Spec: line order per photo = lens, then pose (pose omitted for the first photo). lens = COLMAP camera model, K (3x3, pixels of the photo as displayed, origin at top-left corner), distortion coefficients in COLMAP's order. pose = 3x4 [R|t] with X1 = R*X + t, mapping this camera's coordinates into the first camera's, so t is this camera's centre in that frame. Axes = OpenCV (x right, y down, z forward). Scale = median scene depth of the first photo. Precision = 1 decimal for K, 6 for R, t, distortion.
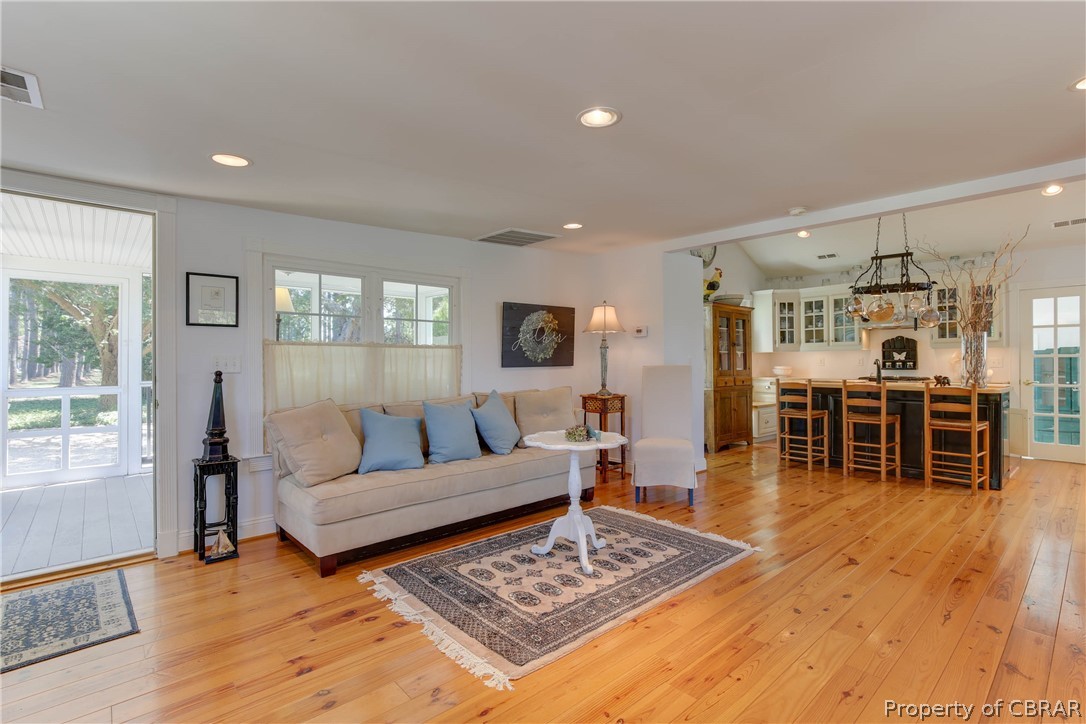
lens RADIAL K [[503.8, 0, 545.5], [0, 503.8, 361.4], [0, 0, 1]] dist [-0.013908, 0.004317]
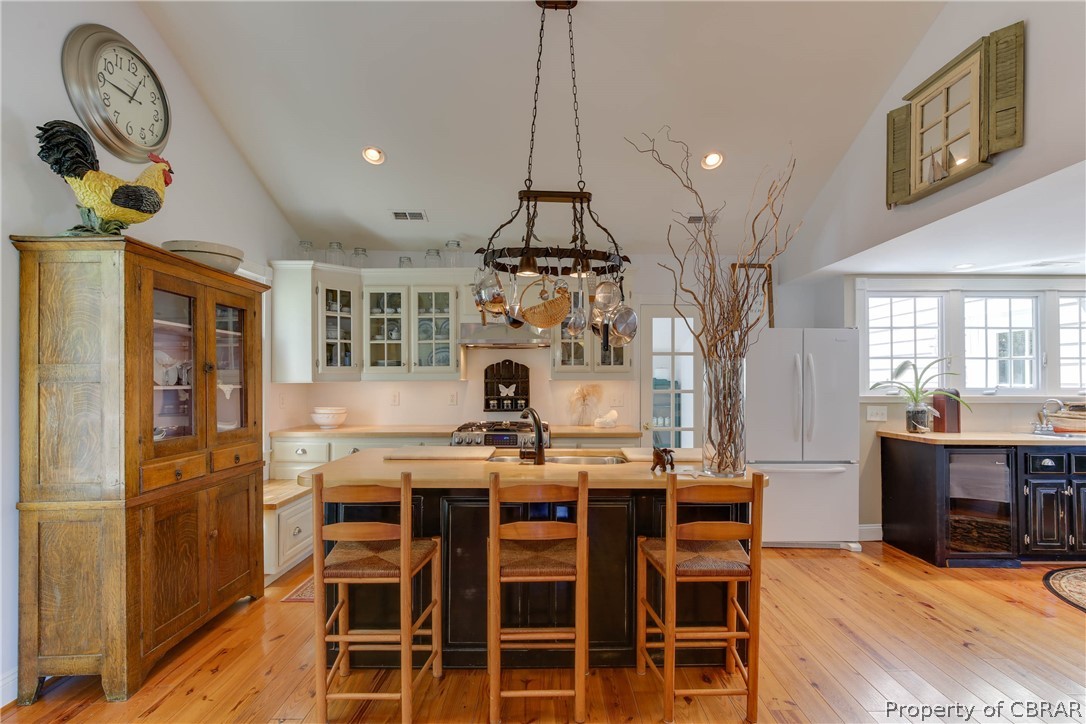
lens RADIAL K [[503.8, 0, 546.4], [0, 503.8, 373.2], [0, 0, 1]] dist [-0.013908, 0.004317]
pose [[0.659235, 0.012544, 0.751832, 0.310908], [-0.003078, 0.999897, -0.013984, -0.030182], [-0.751930, 0.006905, 0.659206, 0.665964]]
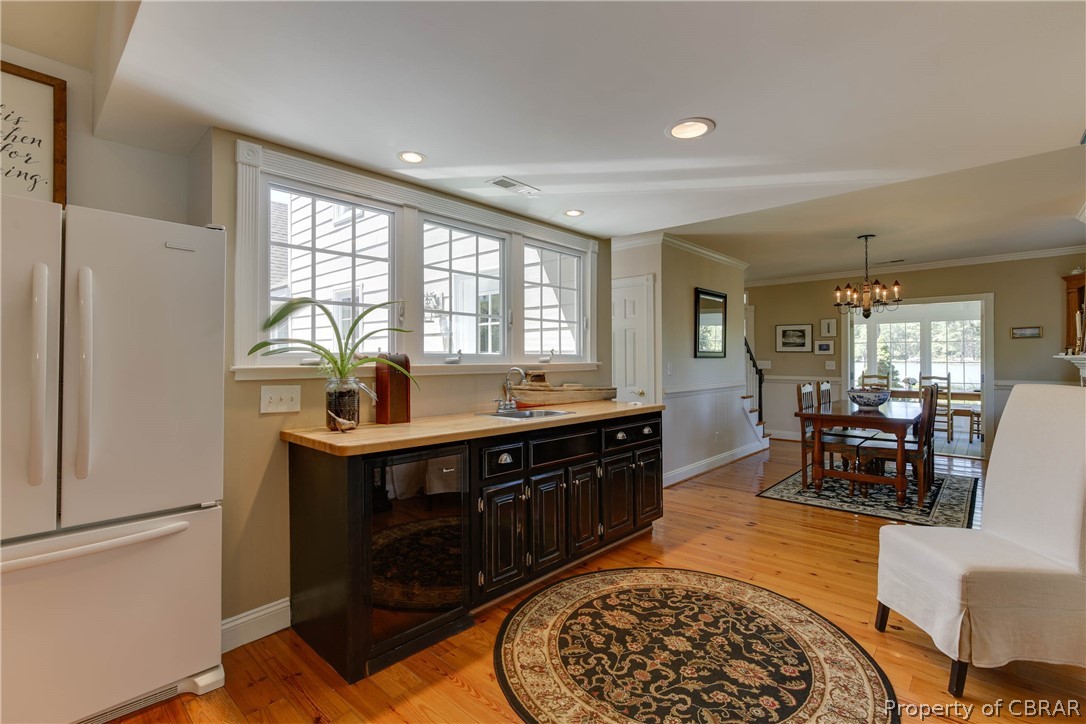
lens RADIAL K [[503.8, 0, 562.5], [0, 503.8, 347.5], [0, 0, 1]] dist [-0.013908, 0.004317]
pose [[-0.127565, 0.024382, 0.991530, 0.773399], [0.001022, 0.999701, -0.024451, -0.013745], [-0.991830, -0.002106, -0.127552, 0.610478]]
